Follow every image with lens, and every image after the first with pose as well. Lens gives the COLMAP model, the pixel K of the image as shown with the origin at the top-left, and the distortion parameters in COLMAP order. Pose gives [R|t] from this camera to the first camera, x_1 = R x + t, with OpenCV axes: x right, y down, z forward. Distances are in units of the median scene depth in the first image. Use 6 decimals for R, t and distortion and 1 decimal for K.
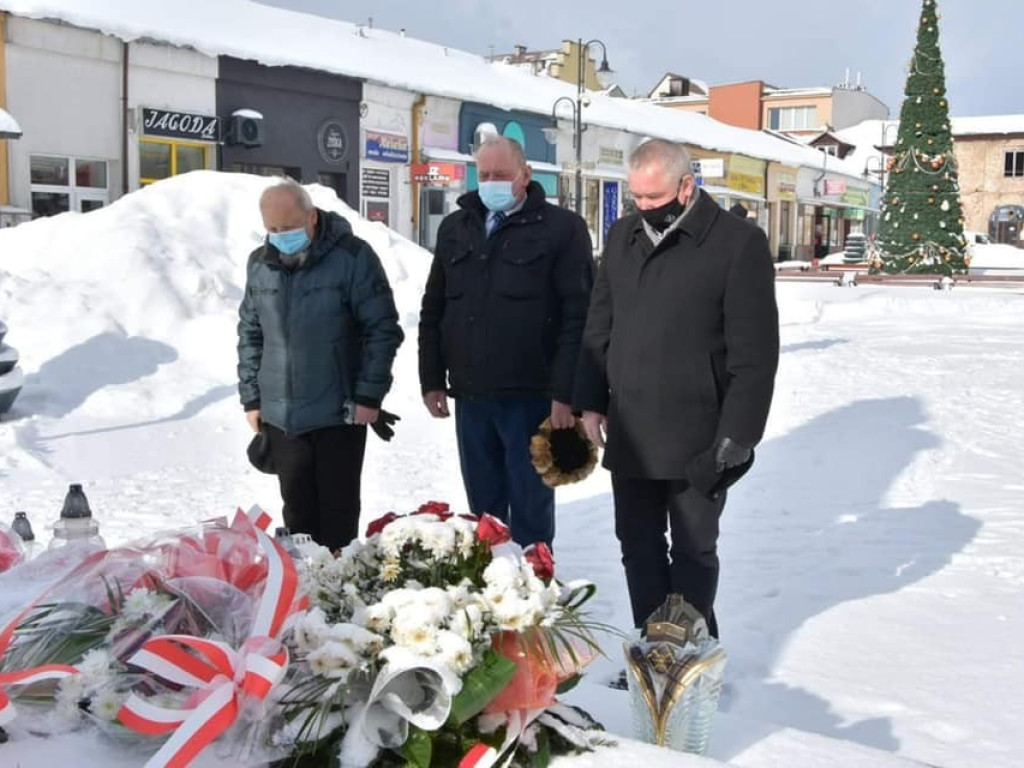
lens RADIAL K [[1247.9, 0, 512.0], [0, 1247.9, 384.0], [0, 0, 1]] dist [-0.034550, 0.036464]
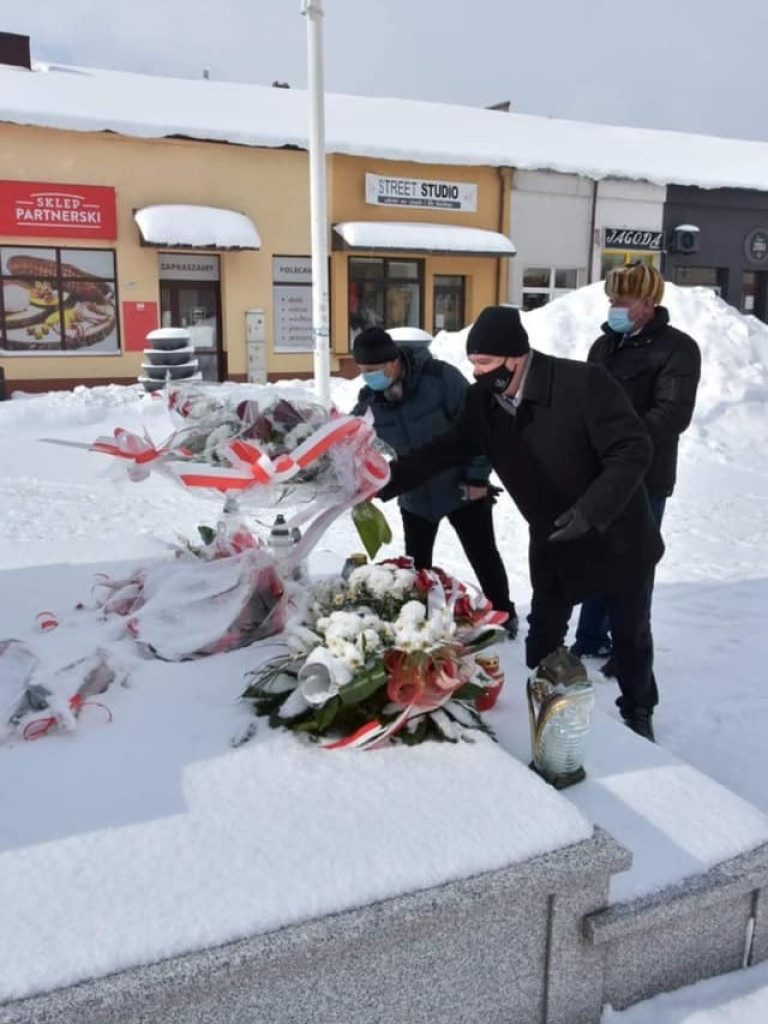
lens RADIAL K [[909.5, 0, 384.0], [0, 909.5, 512.0], [0, 0, 1]] dist [-0.034133, 0.002748]
pose [[0.836848, 0.104175, -0.537432, 0.058696], [-0.051746, 0.992384, 0.111787, -0.009288], [0.544984, -0.065738, 0.835865, 0.010007]]
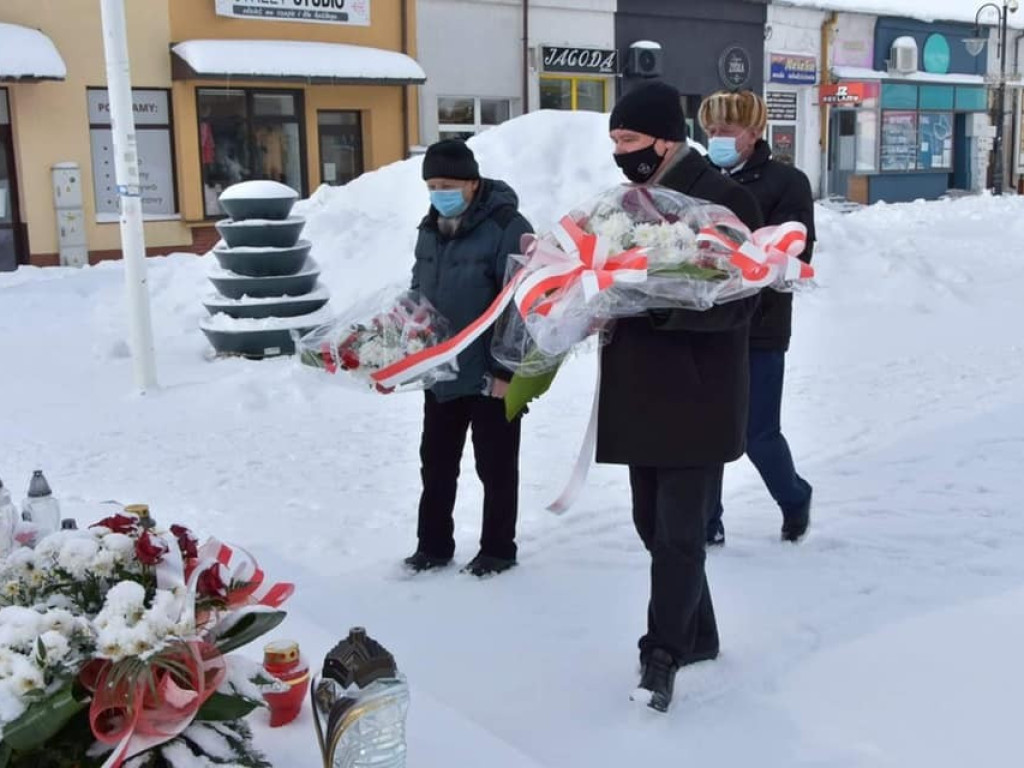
lens RADIAL K [[1212.2, 0, 537.7], [0, 1212.2, 384.9], [0, 0, 1]] dist [-0.062454, 0.077496]
pose [[0.930688, 0.033642, -0.364264, 0.070394], [-0.007467, 0.997302, 0.073027, -0.009653], [0.365738, -0.065246, 0.928428, 0.027676]]
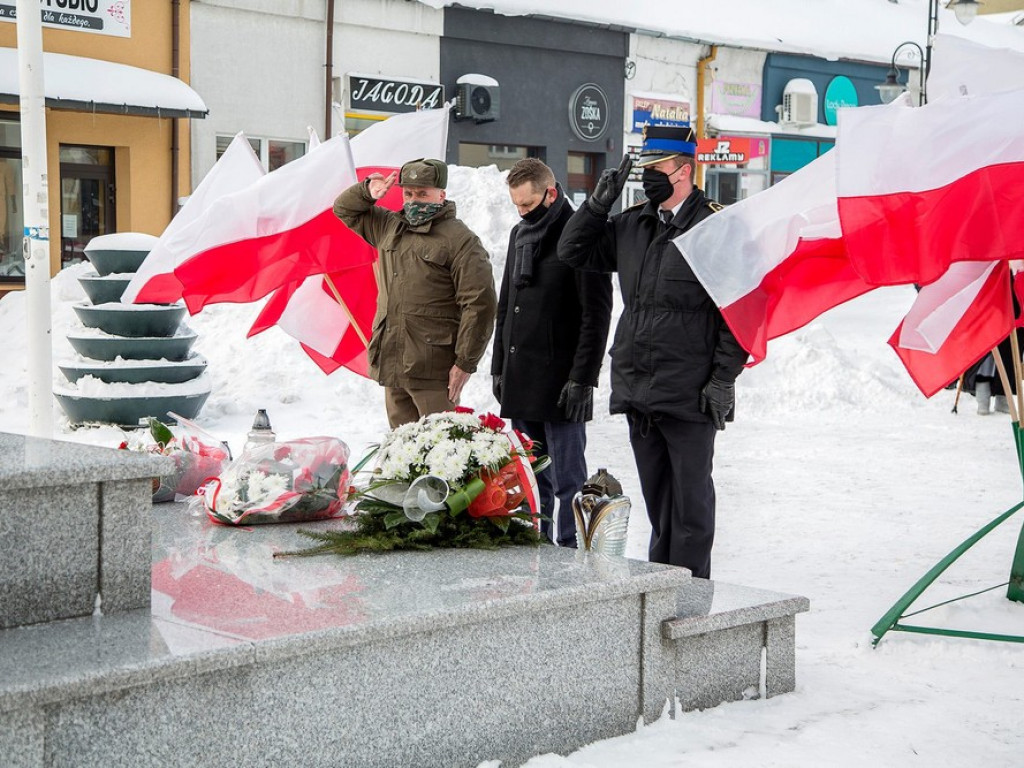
lens RADIAL K [[1950.2, 0, 512.0], [0, 1950.2, 384.0], [0, 0, 1]] dist [0.280288, 0.080088]
pose [[0.977593, 0.016216, -0.209877, 0.068505], [-0.024180, 0.999079, -0.035436, 0.018410], [0.209110, 0.039717, 0.977085, -0.194520]]
